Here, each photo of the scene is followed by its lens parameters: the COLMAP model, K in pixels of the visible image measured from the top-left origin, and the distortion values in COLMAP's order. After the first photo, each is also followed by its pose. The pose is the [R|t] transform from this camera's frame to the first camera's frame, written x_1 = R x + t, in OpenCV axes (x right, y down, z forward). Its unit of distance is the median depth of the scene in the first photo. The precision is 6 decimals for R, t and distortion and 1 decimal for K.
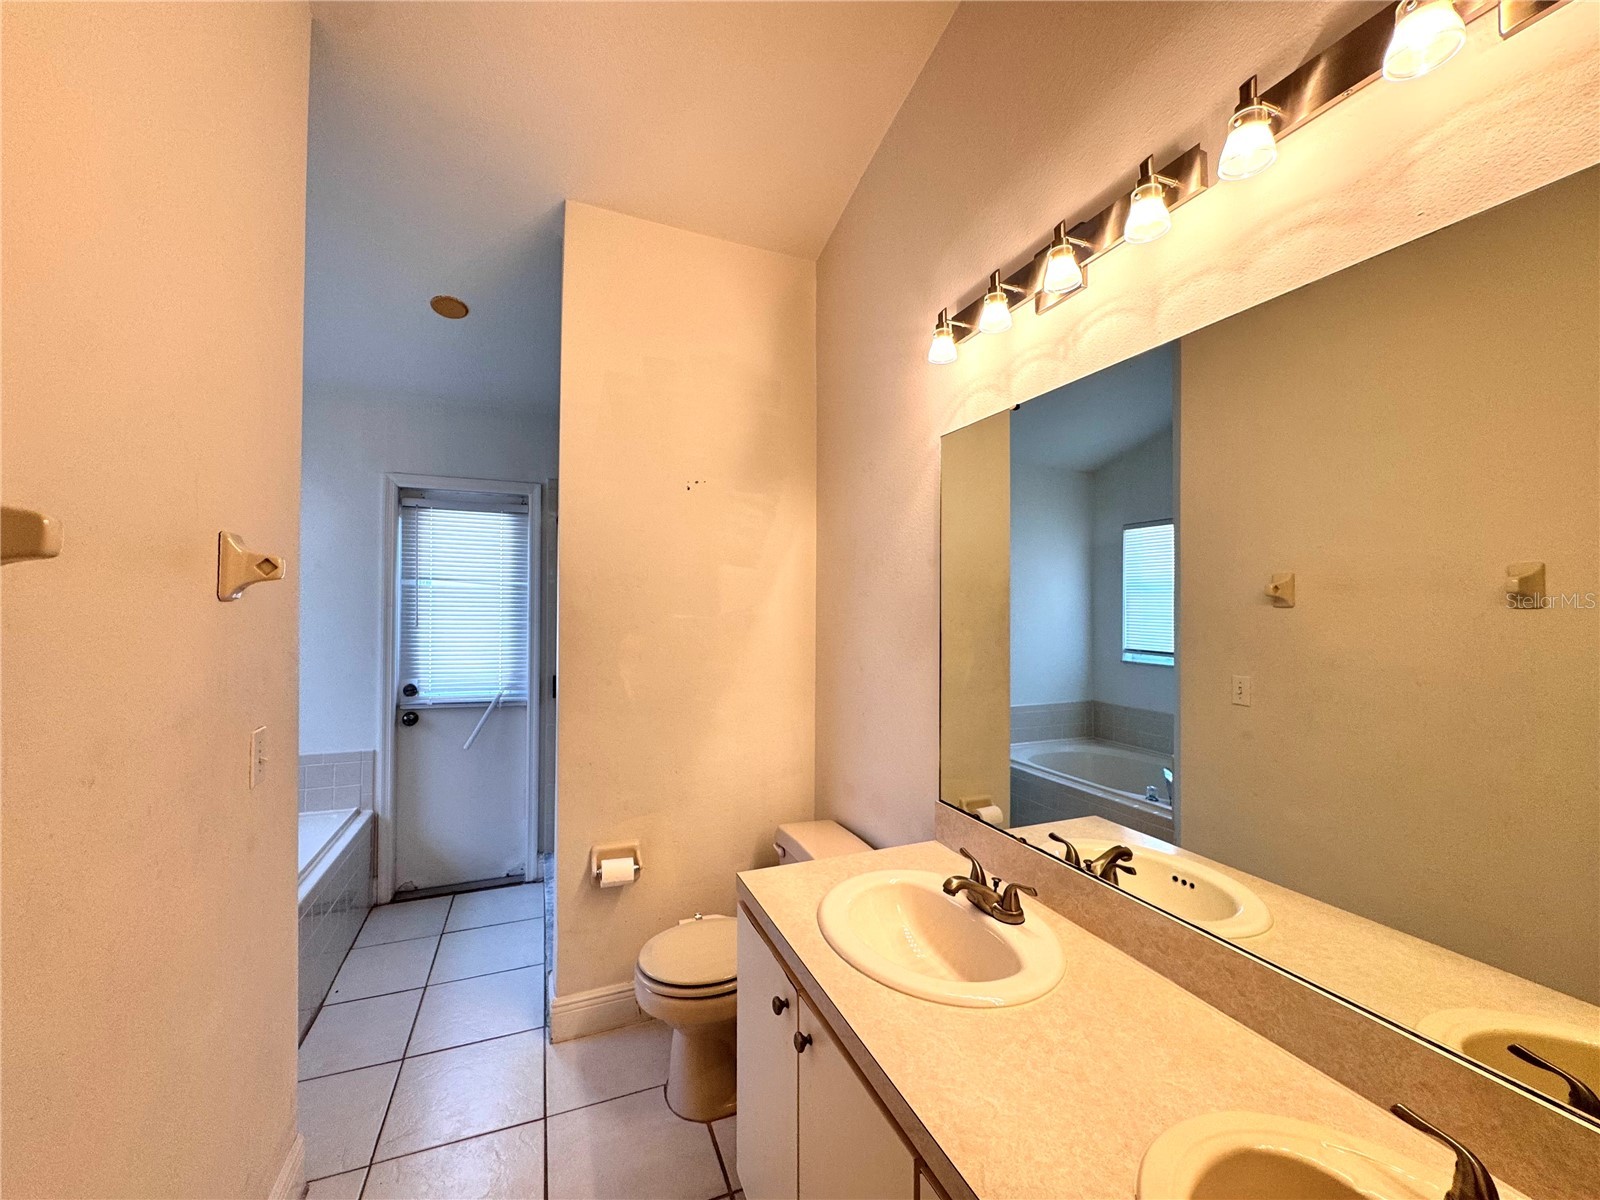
lens RADIAL K [[639.1, 0, 744.4], [0, 639.1, 596.8], [0, 0, 1]] dist [-0.007100, 0.001349]
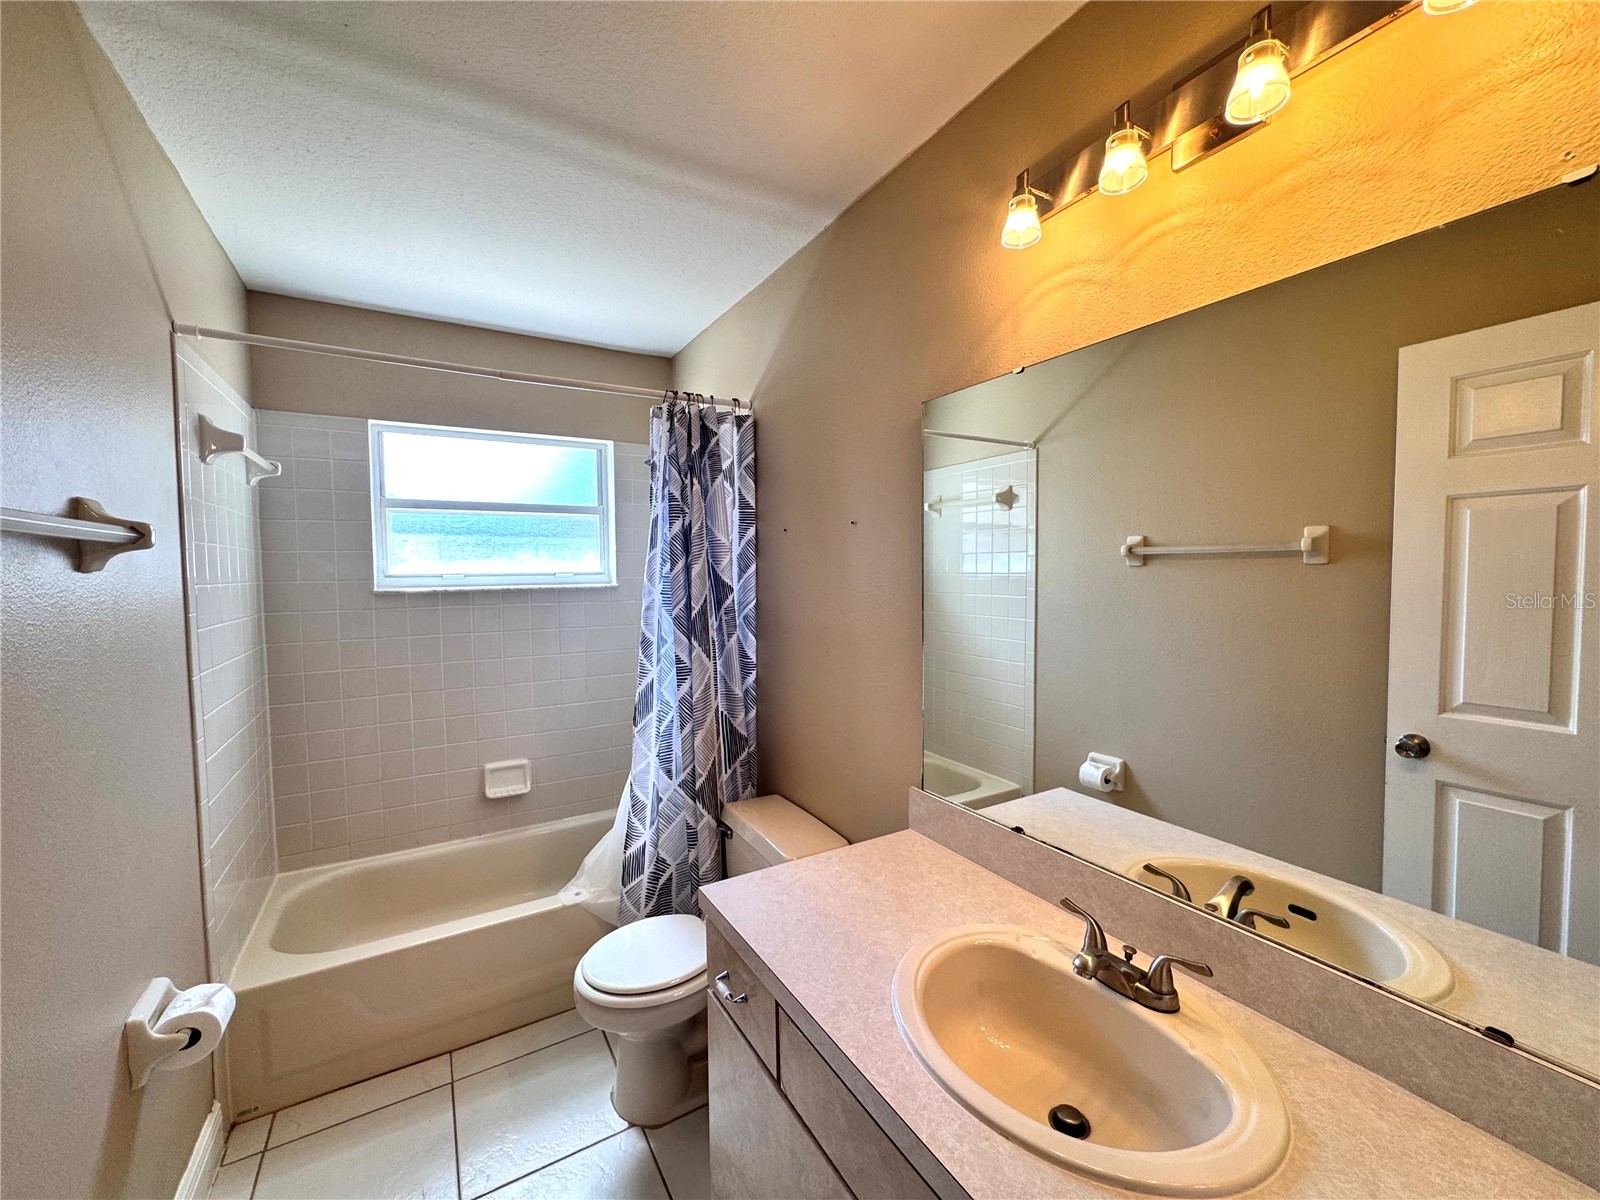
lens RADIAL K [[639.1, 0, 799.8], [0, 639.1, 608.7], [0, 0, 1]] dist [-0.007100, 0.001349]
pose [[0.979059, -0.016648, 0.202895, -0.096349], [0.003584, 0.997906, 0.064587, 0.002310], [-0.203546, -0.062507, 0.977068, 0.299775]]
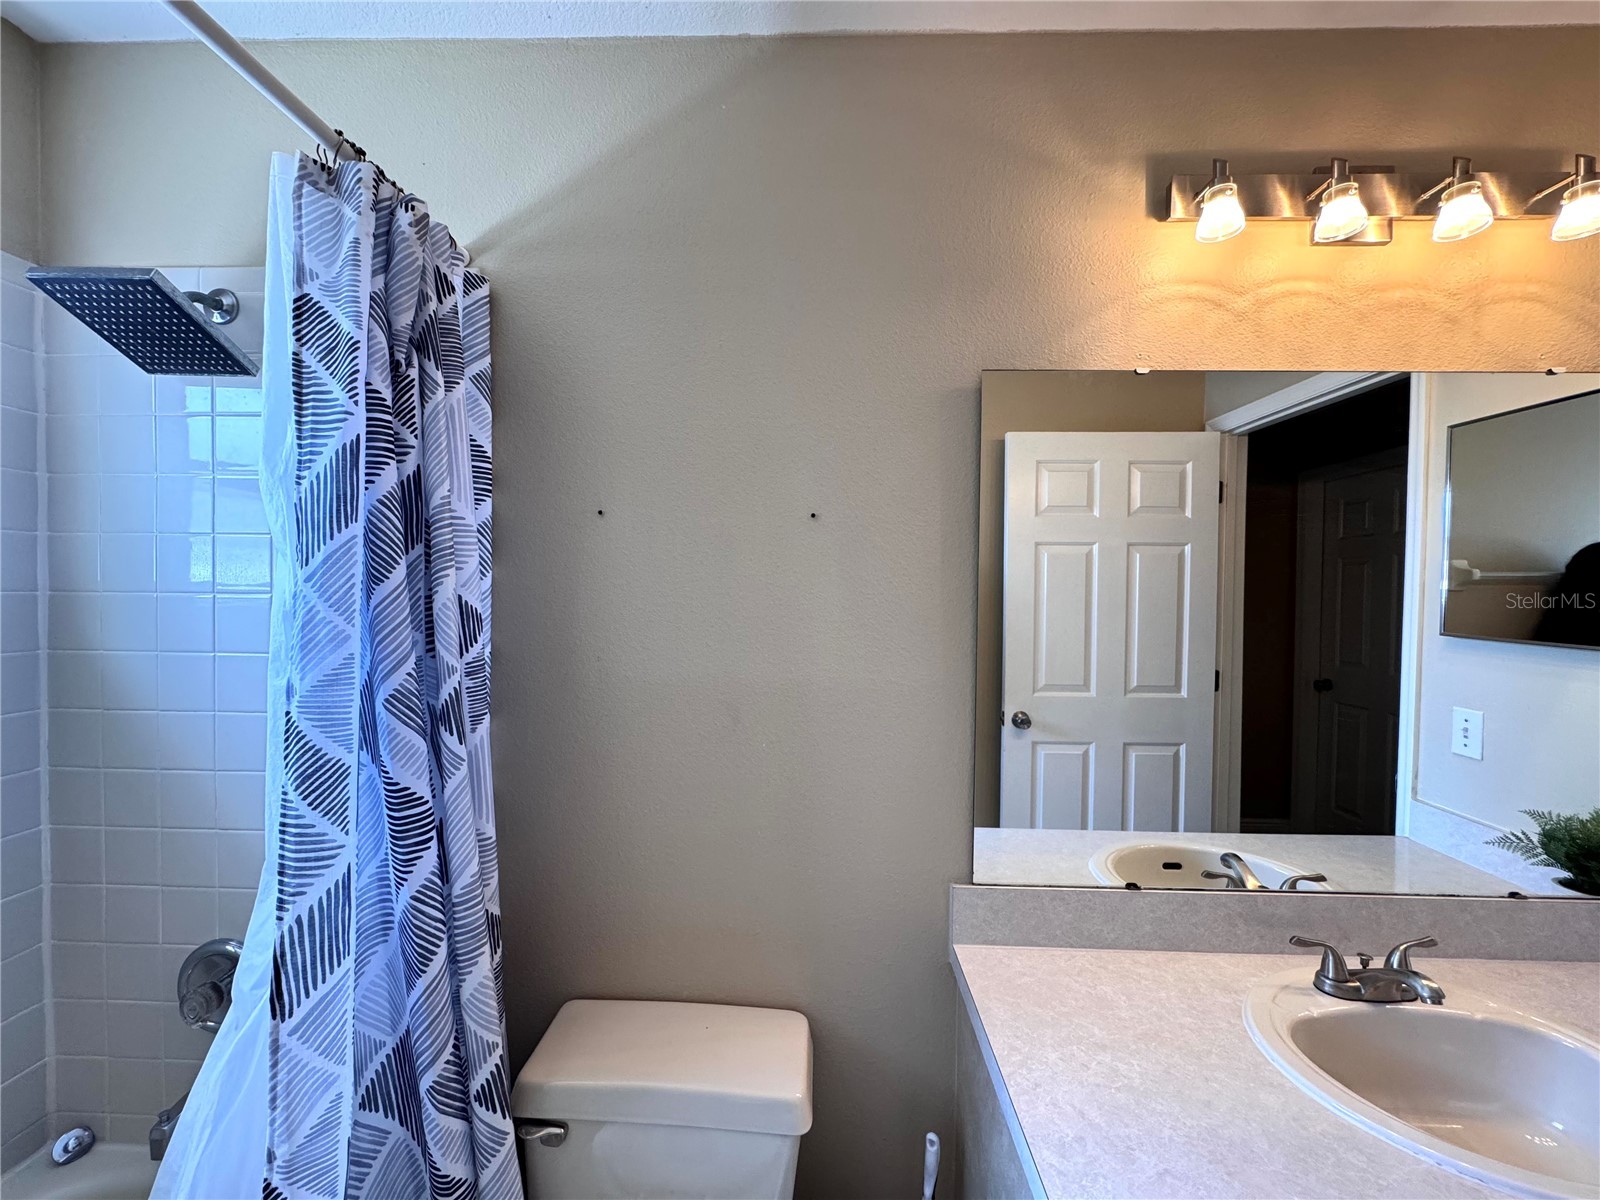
lens RADIAL K [[639.1, 0, 802.9], [0, 639.1, 605.9], [0, 0, 1]] dist [-0.007100, 0.001349]
pose [[0.350111, -0.021182, 0.936469, -0.460385], [-0.019120, 0.999374, 0.029753, 0.005522], [-0.936513, -0.028322, 0.349487, 1.124992]]
